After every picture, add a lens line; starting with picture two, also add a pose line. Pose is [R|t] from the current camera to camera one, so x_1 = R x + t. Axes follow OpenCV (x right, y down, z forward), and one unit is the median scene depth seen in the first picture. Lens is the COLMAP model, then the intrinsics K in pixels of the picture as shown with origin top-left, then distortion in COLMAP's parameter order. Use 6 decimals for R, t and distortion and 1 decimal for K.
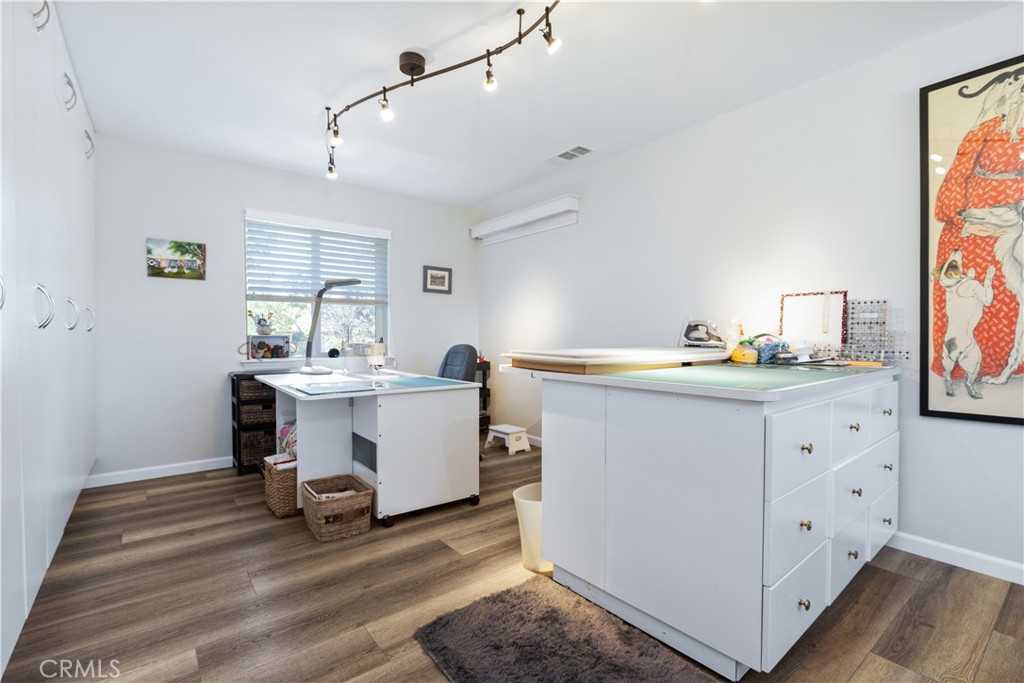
lens RADIAL K [[467.3, 0, 513.2], [0, 467.3, 351.6], [0, 0, 1]] dist [0.000168, 0.000110]
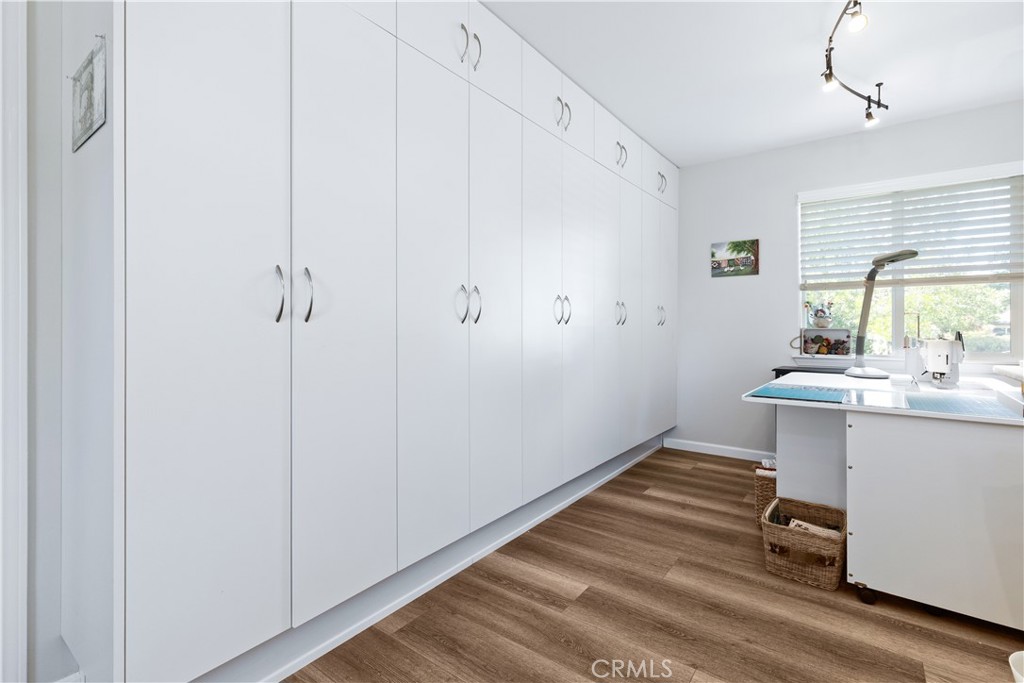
lens RADIAL K [[479.5, 0, 511.1], [0, 479.5, 330.6], [0, 0, 1]] dist [0.004532, 0.000334]
pose [[0.249525, 0.005622, -0.968352, 0.256369], [-0.032408, 0.999471, -0.002548, -0.011304], [0.967826, 0.032019, 0.249576, 0.251105]]
